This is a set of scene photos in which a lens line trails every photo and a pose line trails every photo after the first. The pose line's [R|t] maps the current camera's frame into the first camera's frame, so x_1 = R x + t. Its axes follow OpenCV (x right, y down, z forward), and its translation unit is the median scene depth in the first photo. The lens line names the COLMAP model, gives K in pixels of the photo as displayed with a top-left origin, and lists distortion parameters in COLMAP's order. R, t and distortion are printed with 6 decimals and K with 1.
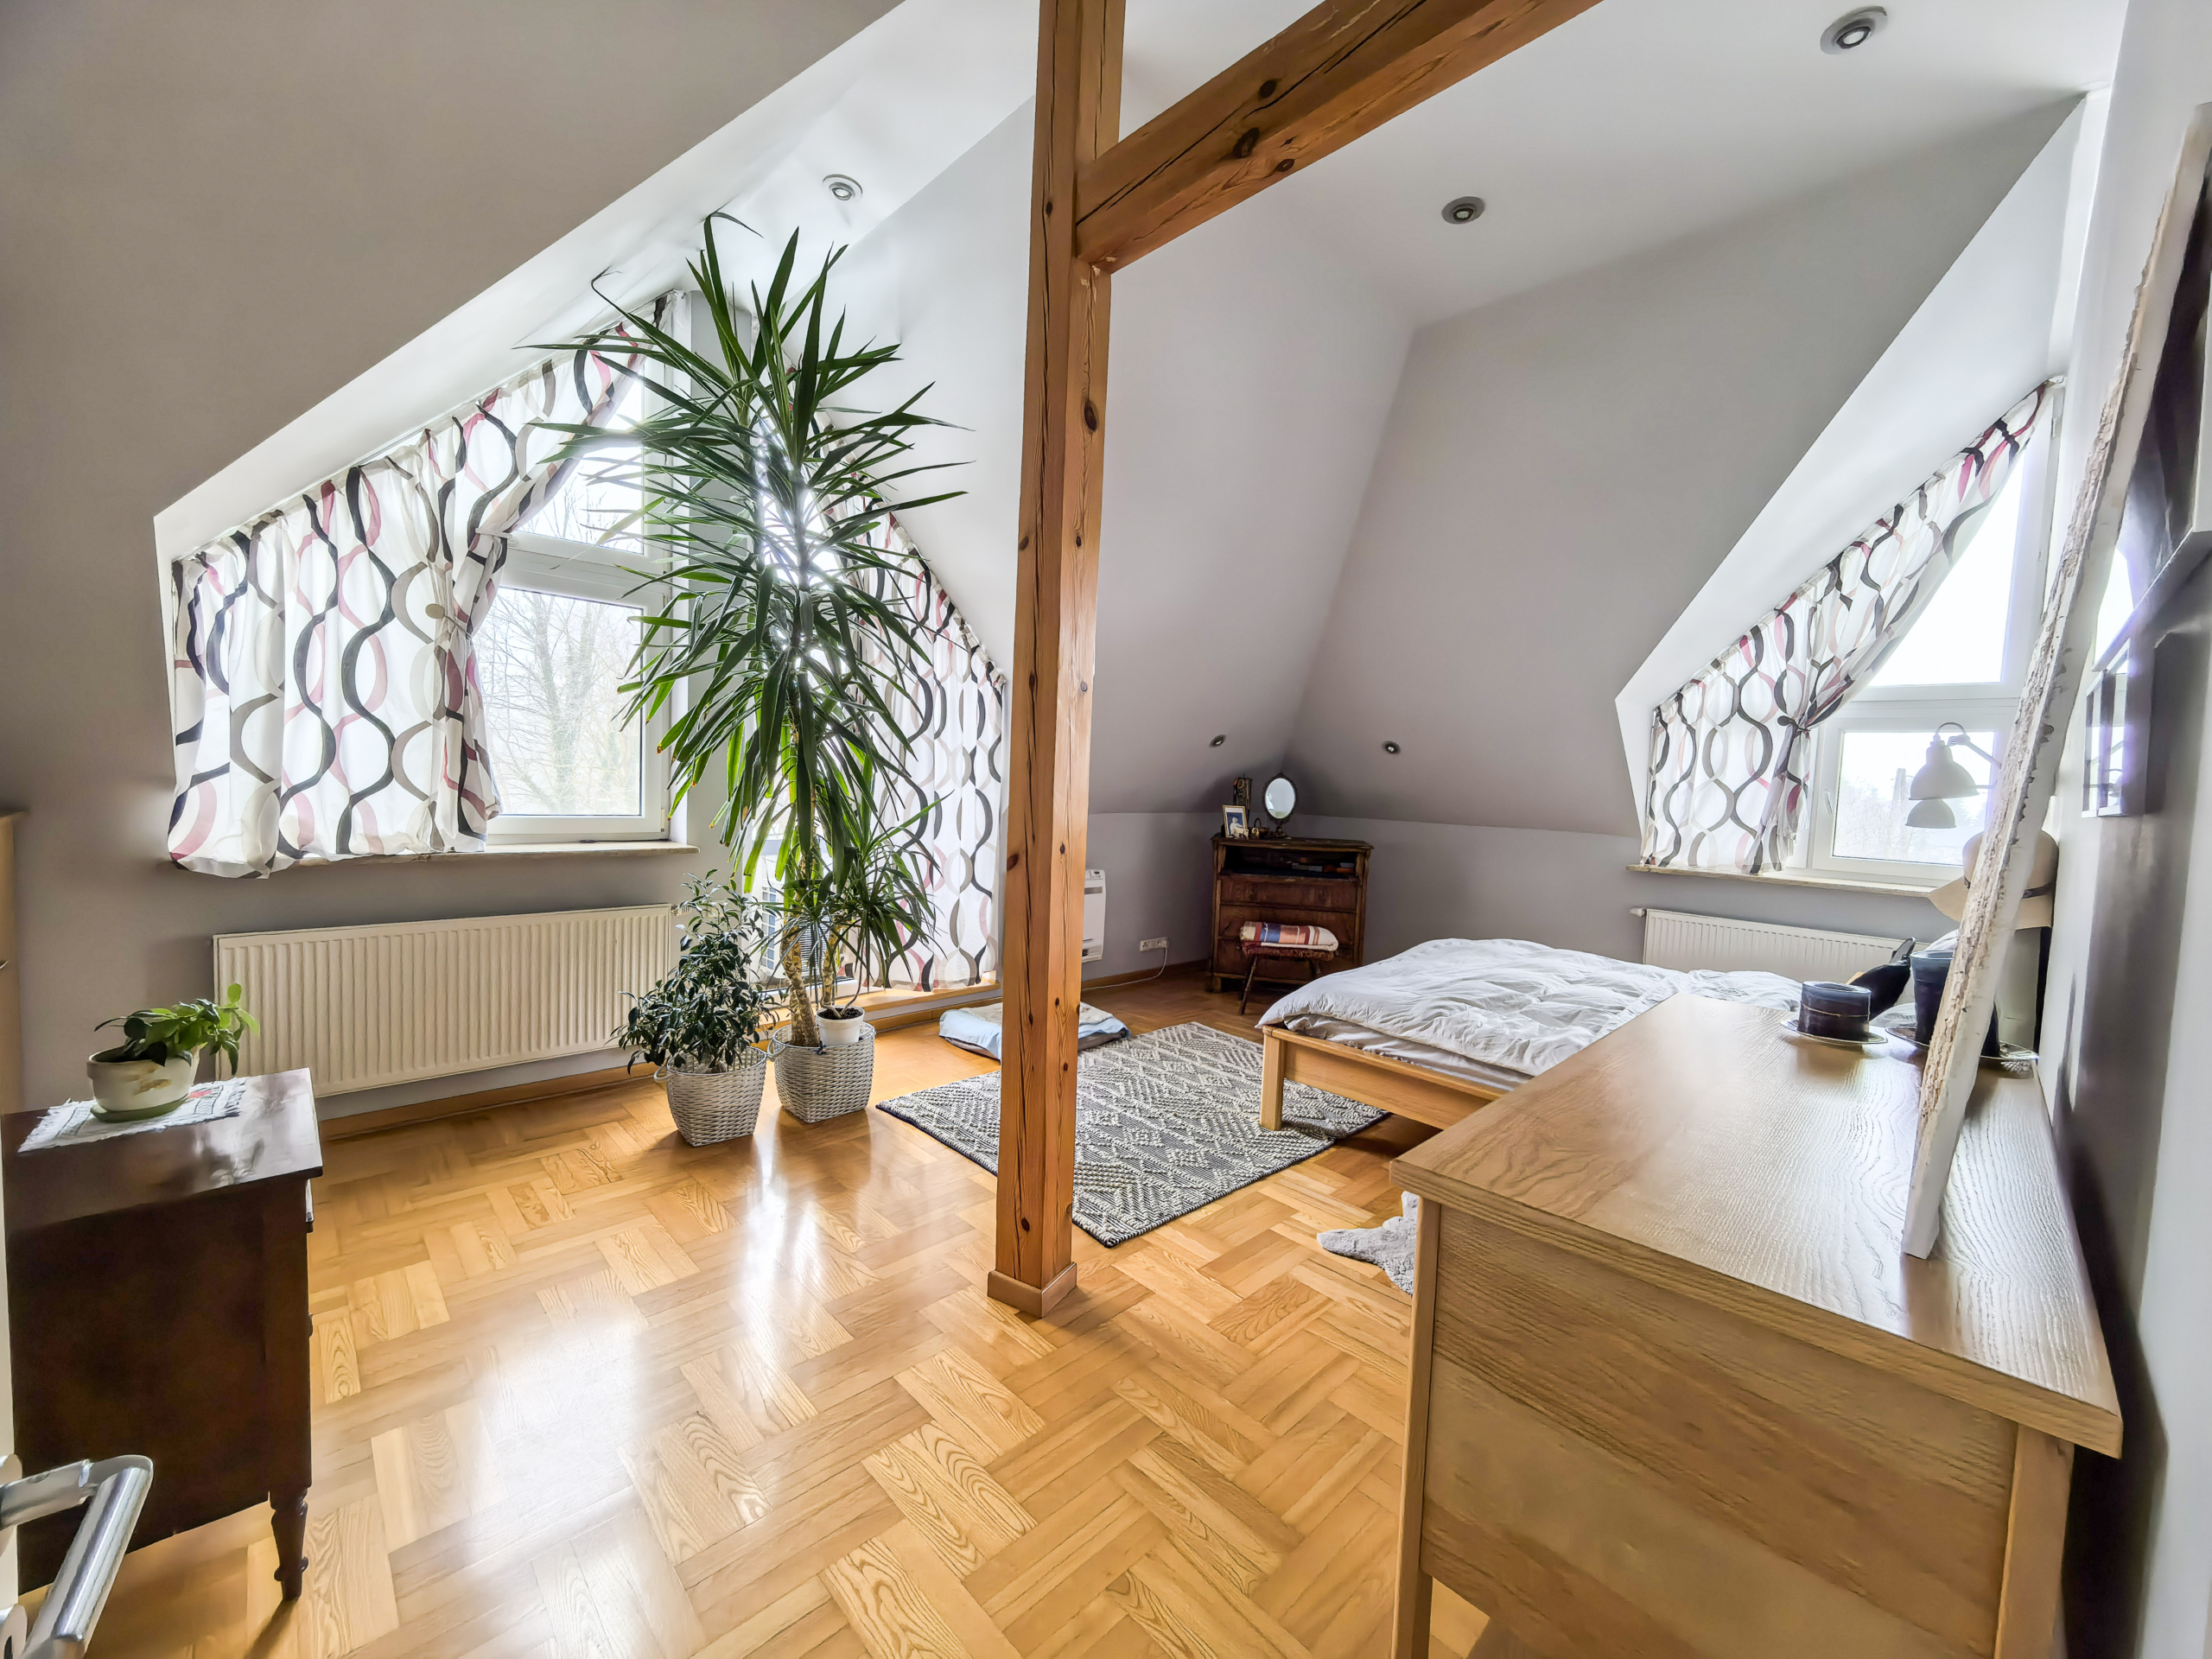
lens RADIAL K [[860.3, 0, 1102.9], [0, 860.3, 831.3], [0, 0, 1]] dist [0.000478, 0.000137]
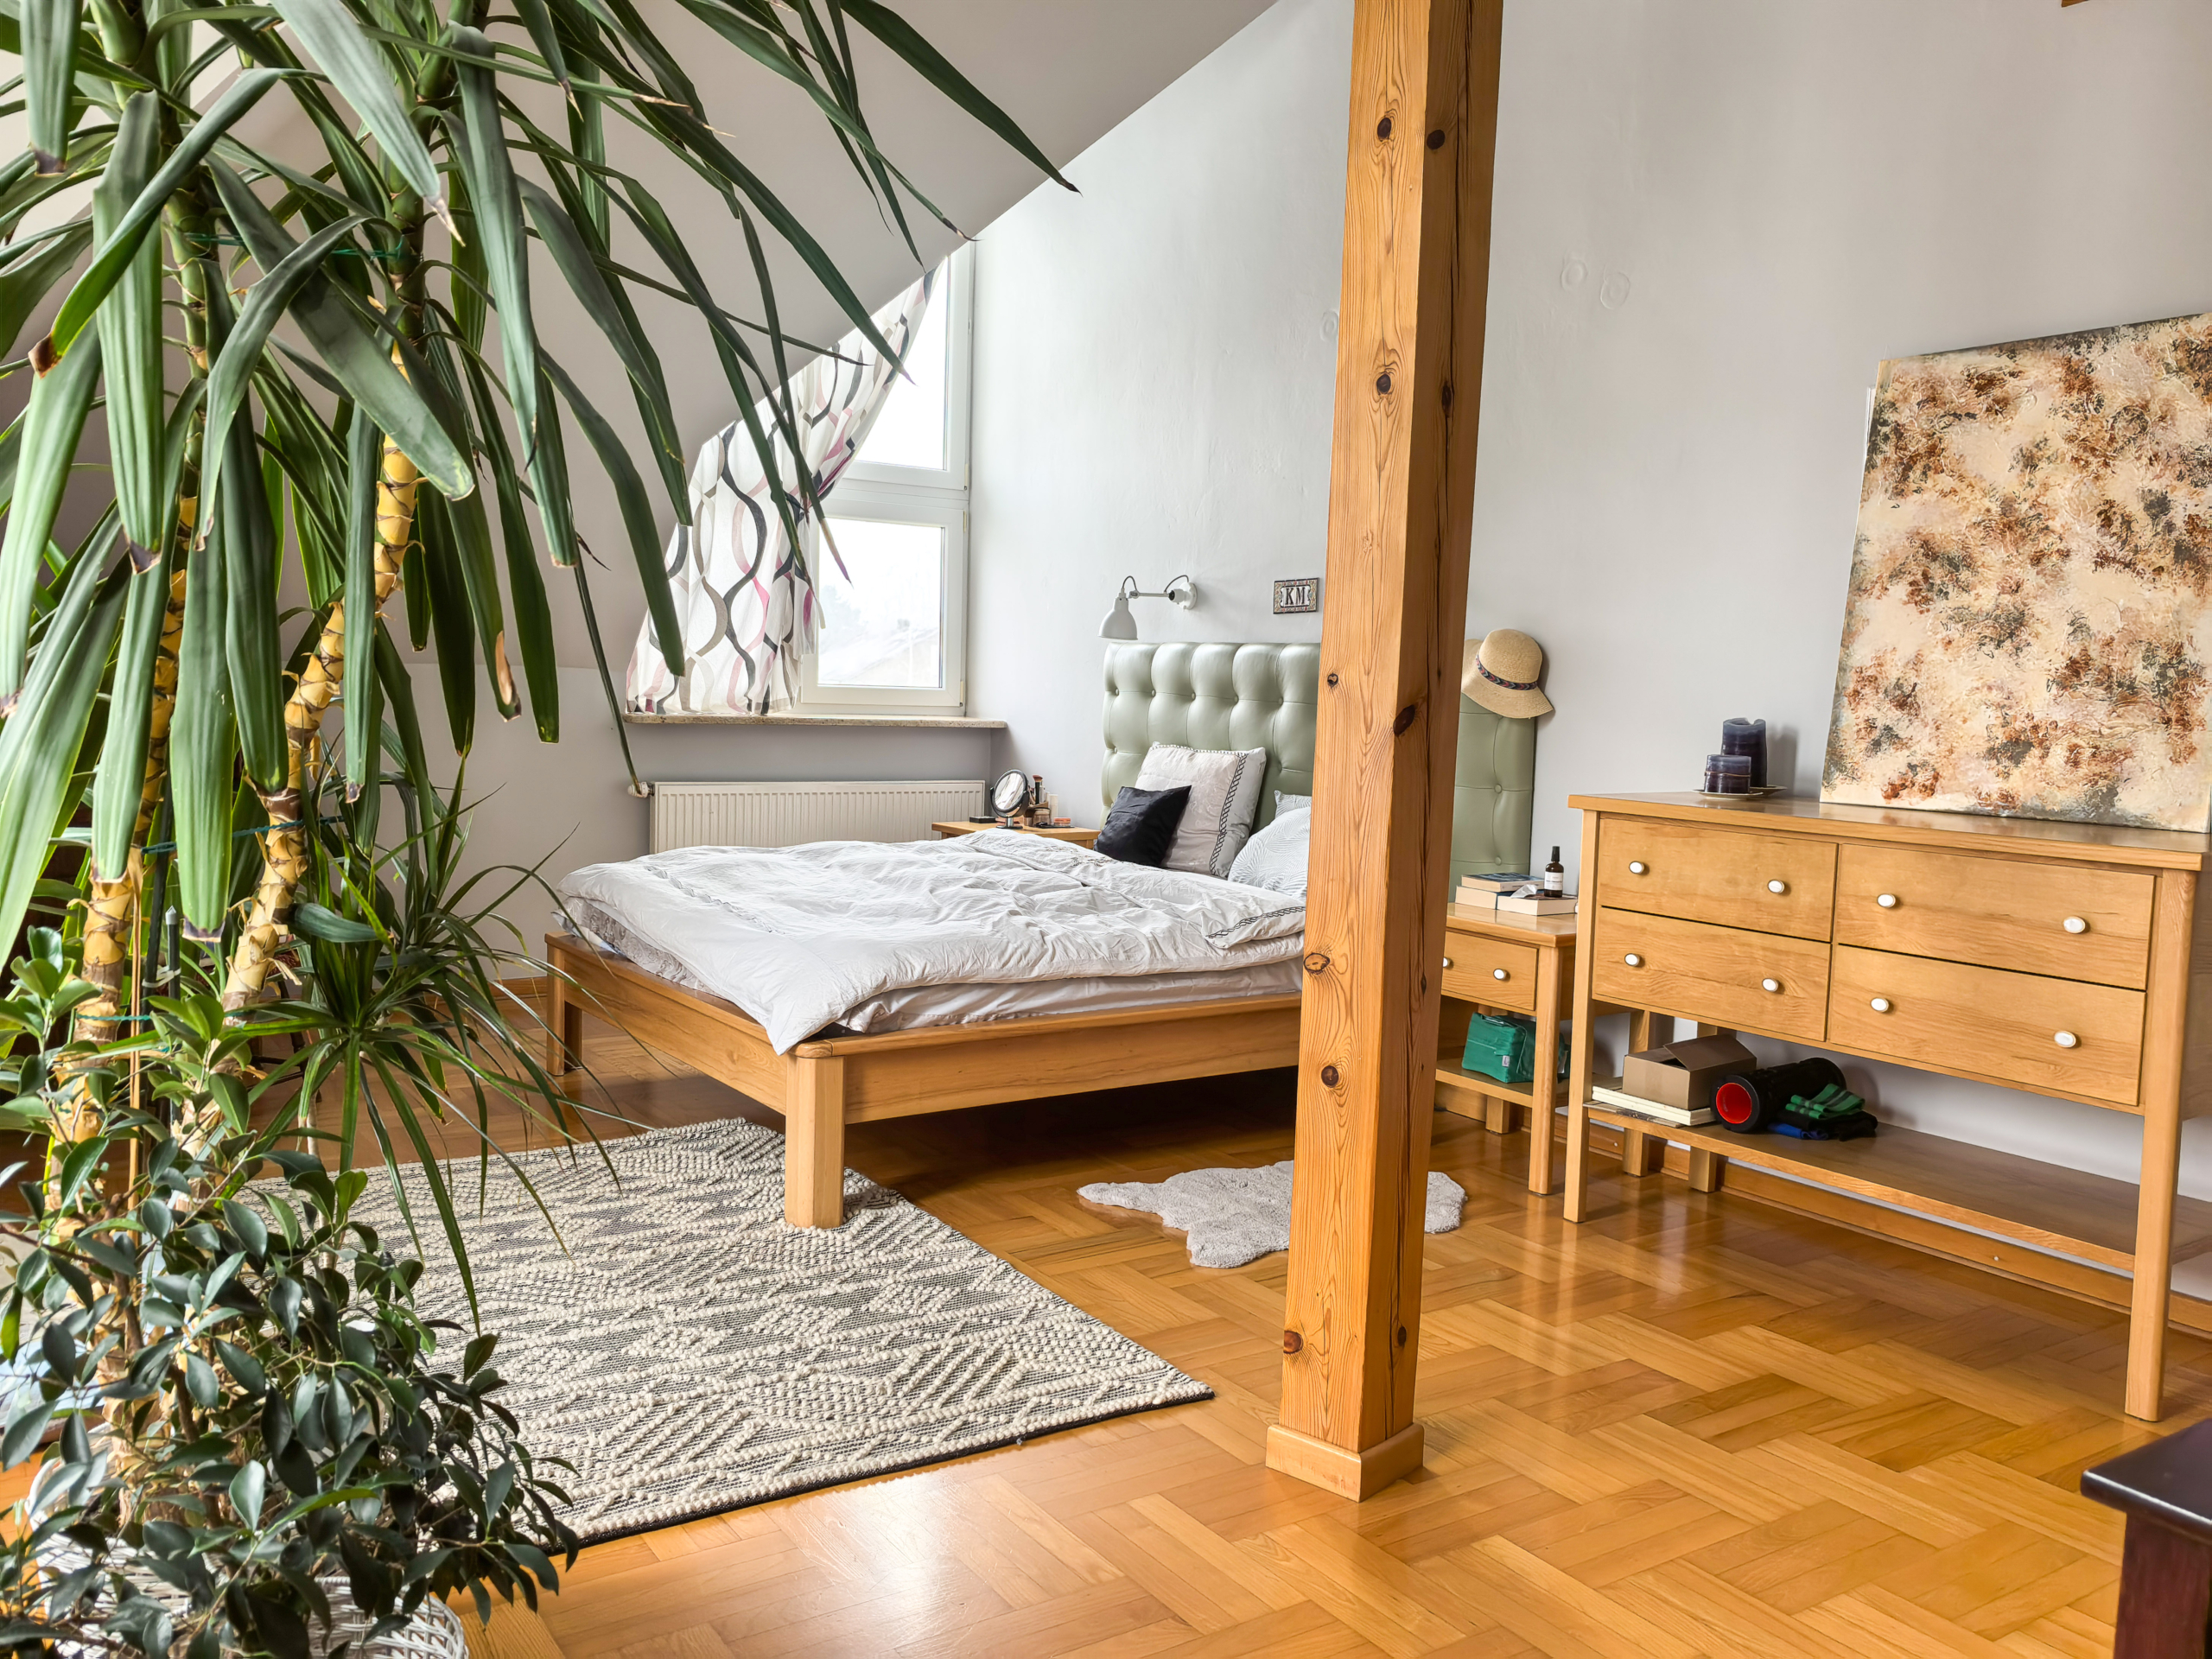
lens RADIAL K [[1738.7, 0, 1106.0], [0, 1738.7, 829.5], [0, 0, 1]] dist [0.008642, 0.010660]
pose [[0.176591, -0.123966, 0.976447, -0.814629], [0.038317, 0.992151, 0.119030, -0.021985], [-0.983538, 0.016394, 0.179955, 0.643145]]
